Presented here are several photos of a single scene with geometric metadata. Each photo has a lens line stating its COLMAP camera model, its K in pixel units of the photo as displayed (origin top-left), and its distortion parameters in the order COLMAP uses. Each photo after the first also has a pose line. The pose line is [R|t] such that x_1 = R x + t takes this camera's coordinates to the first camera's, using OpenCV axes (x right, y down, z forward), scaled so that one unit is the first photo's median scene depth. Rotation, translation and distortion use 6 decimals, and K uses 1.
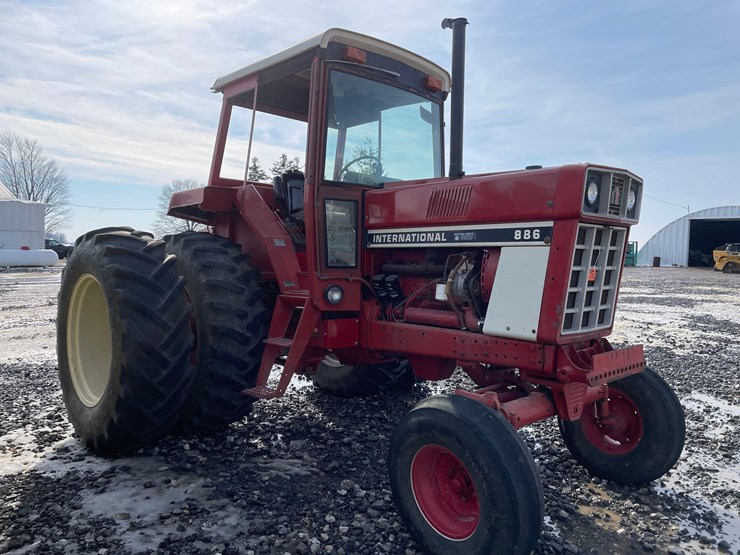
lens RADIAL K [[552.6, 0, 369.1], [0, 552.6, 272.9], [0, 0, 1]] dist [0.089088, -0.117579]
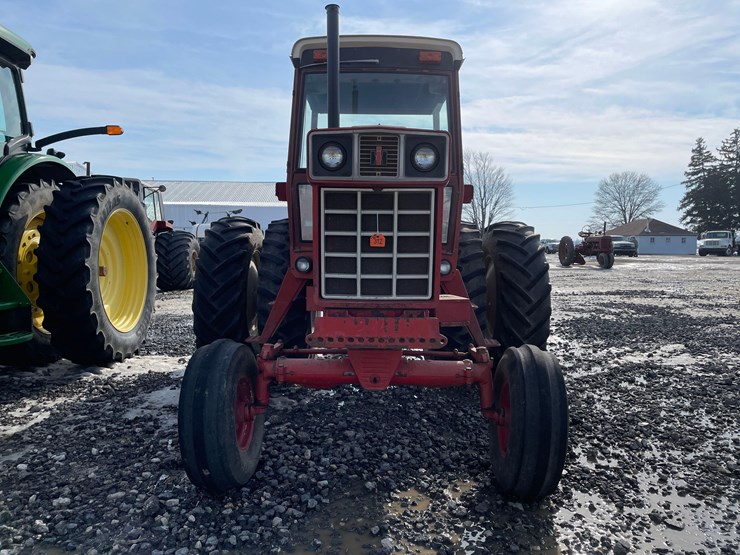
lens RADIAL K [[552.6, 0, 369.1], [0, 552.6, 272.9], [0, 0, 1]] dist [0.089088, -0.117579]
pose [[0.717807, 0.022620, -0.695875, 0.335438], [-0.018974, 0.999736, 0.012925, 0.015083], [0.695984, 0.003926, 0.718047, 0.096823]]
